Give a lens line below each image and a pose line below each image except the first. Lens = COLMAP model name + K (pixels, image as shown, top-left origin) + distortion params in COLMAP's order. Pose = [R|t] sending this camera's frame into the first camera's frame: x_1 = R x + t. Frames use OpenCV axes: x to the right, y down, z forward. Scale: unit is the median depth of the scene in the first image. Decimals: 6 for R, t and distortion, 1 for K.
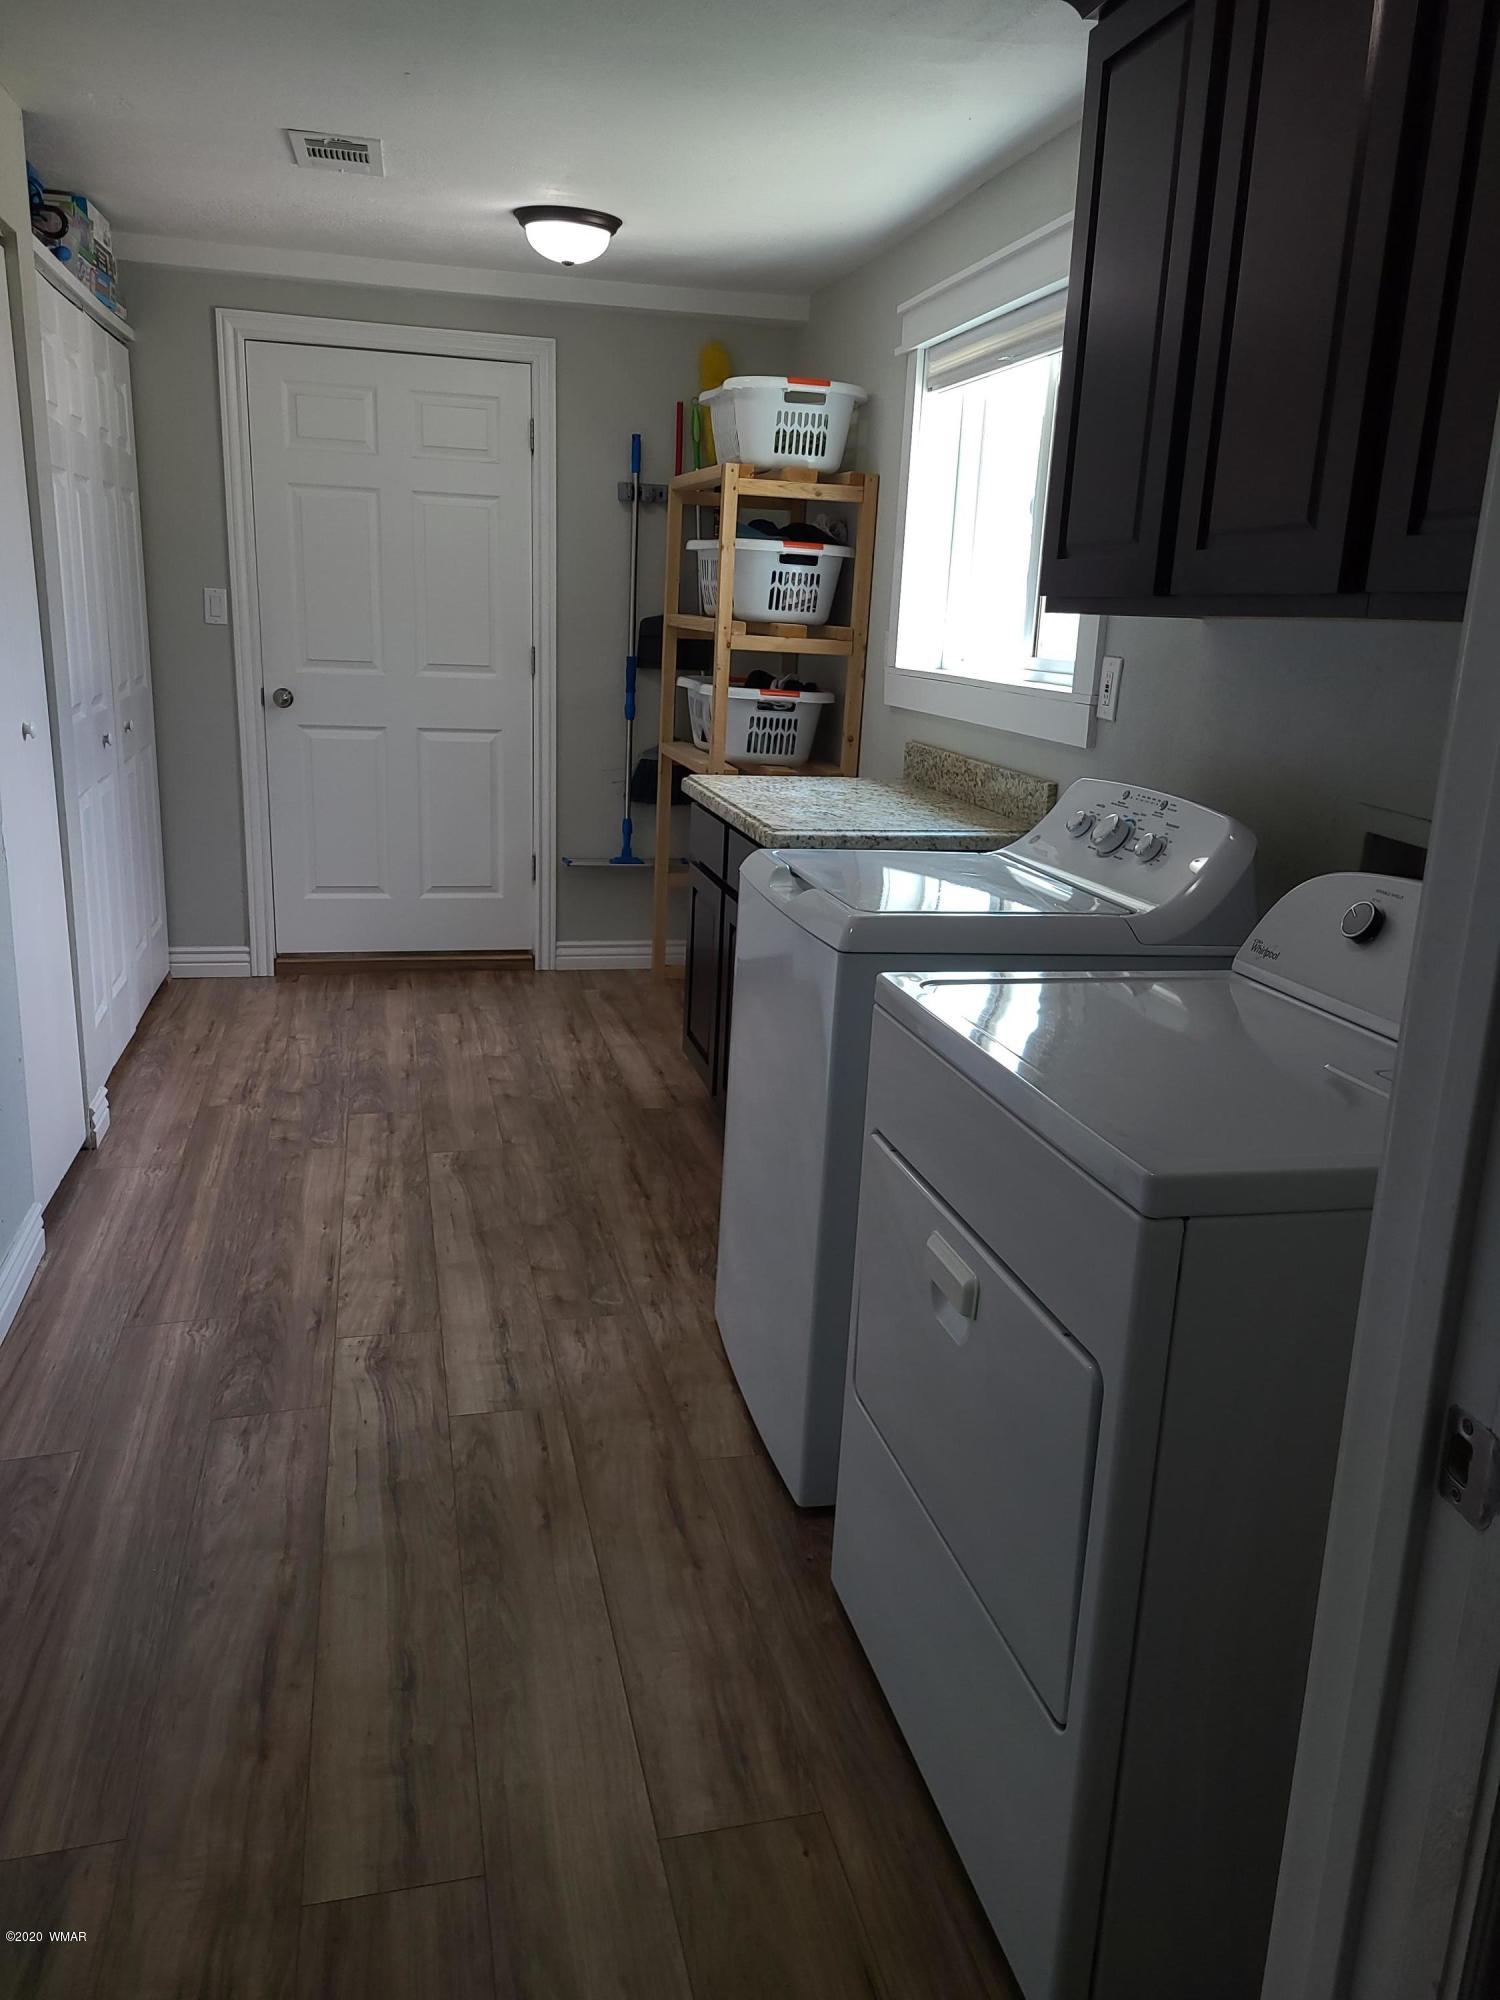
lens RADIAL K [[1495.7, 0, 750.0], [0, 1495.7, 1000.0], [0, 0, 1]] dist [0.065840, -0.060776]
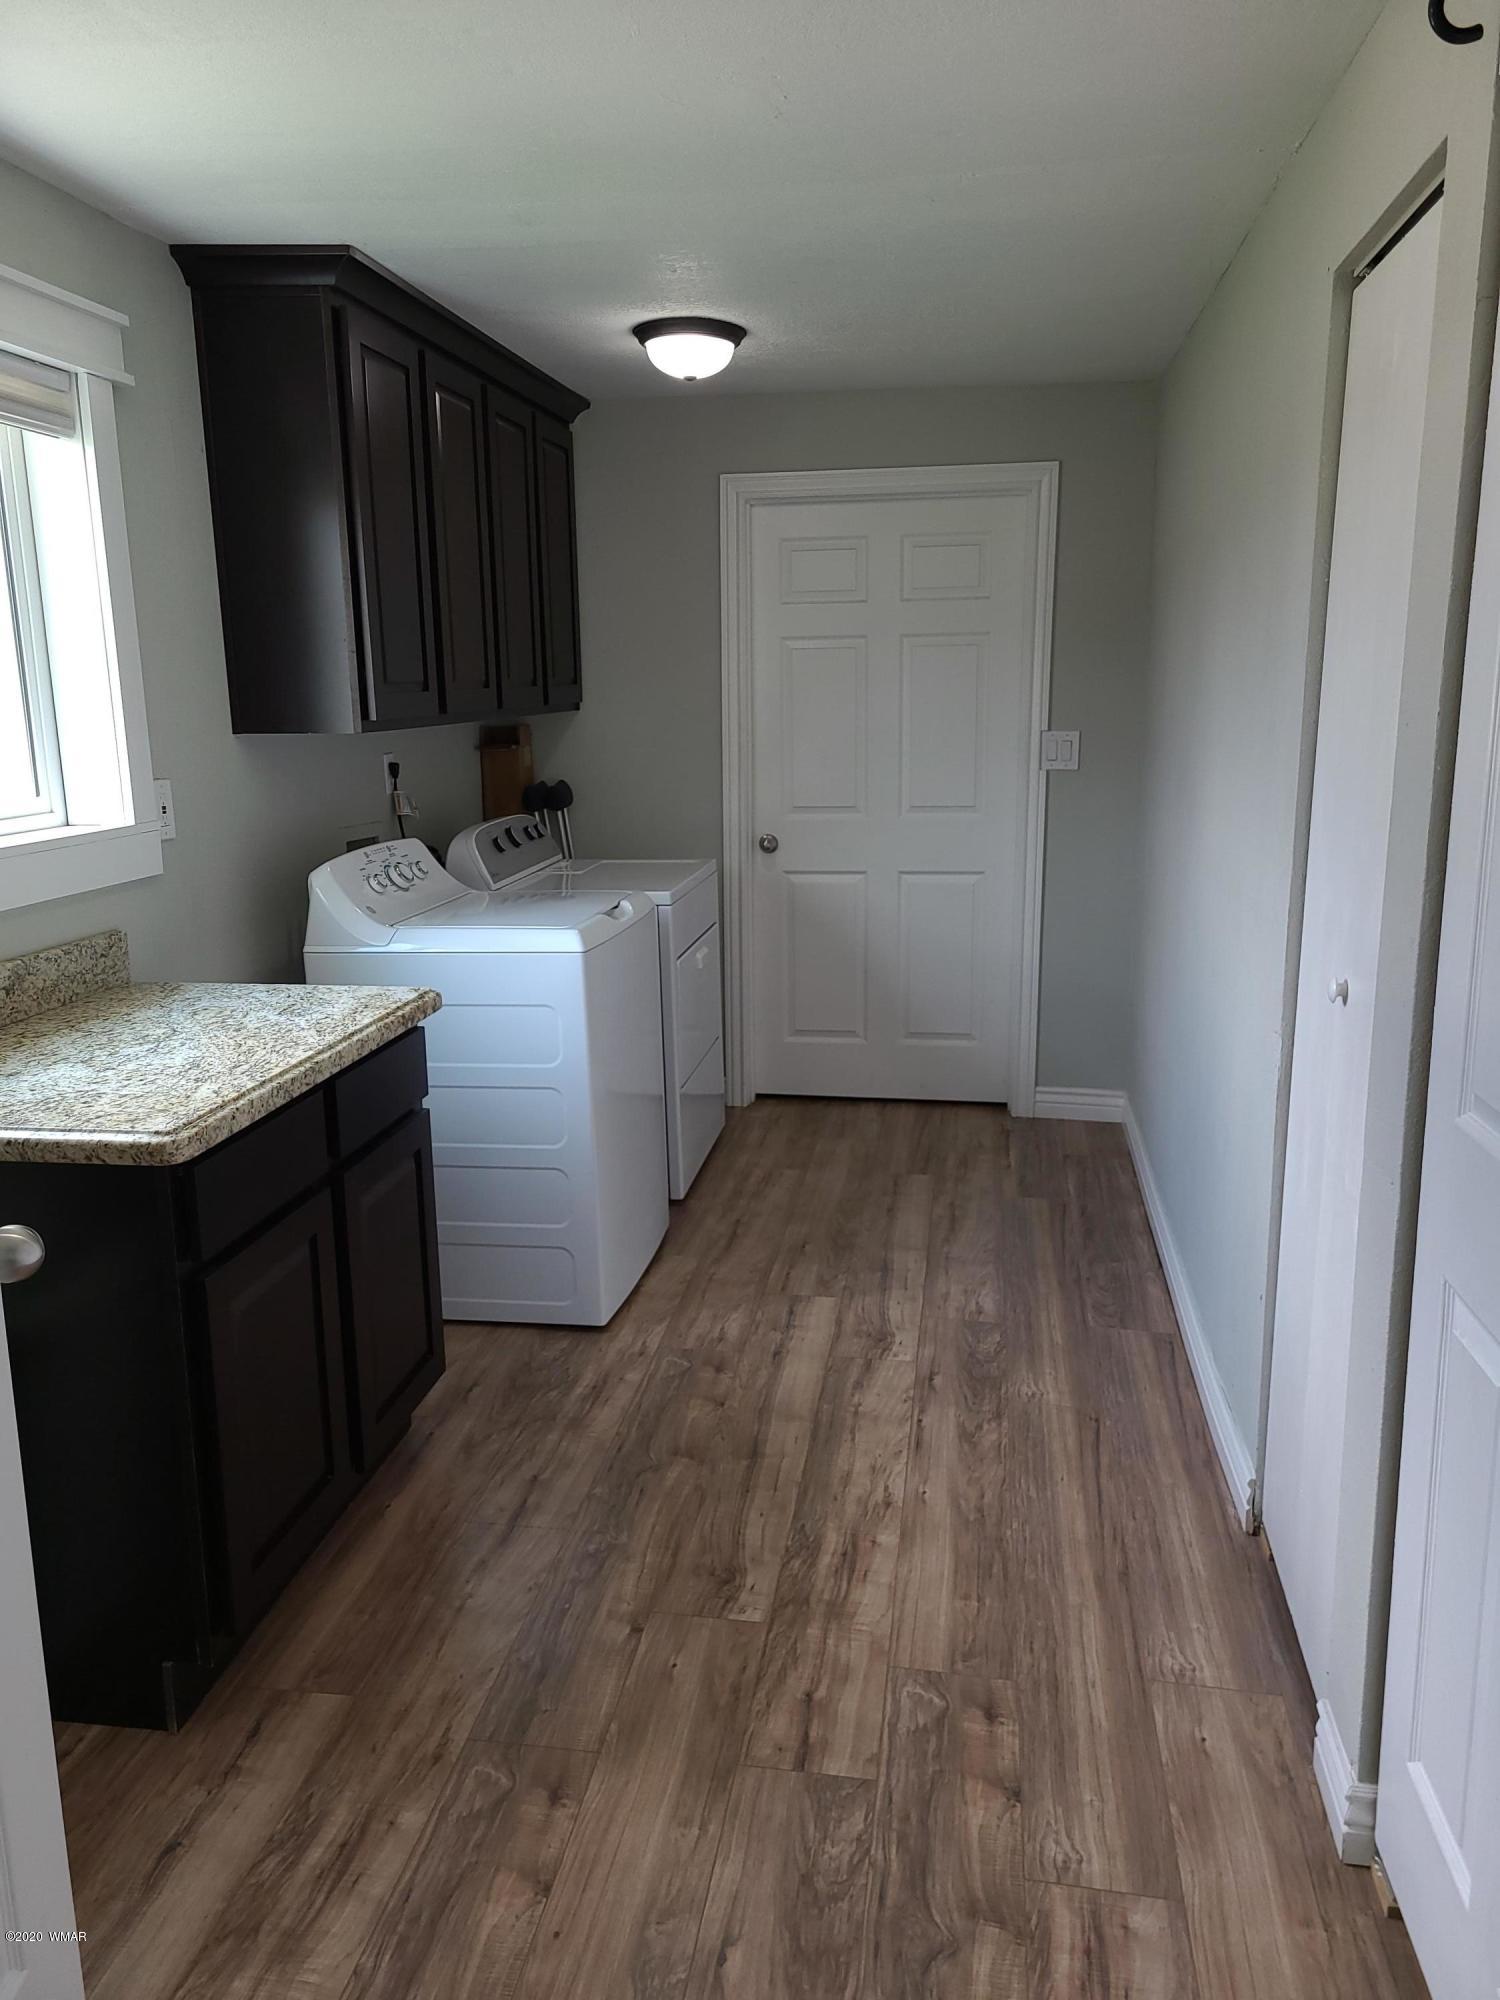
lens RADIAL K [[1495.7, 0, 750.0], [0, 1495.7, 1000.0], [0, 0, 1]] dist [0.065840, -0.060776]
pose [[-0.925316, -0.109219, 0.363128, -0.505021], [0.070055, 0.891901, 0.446771, -0.514075], [-0.372670, 0.438843, -0.817639, 1.730811]]
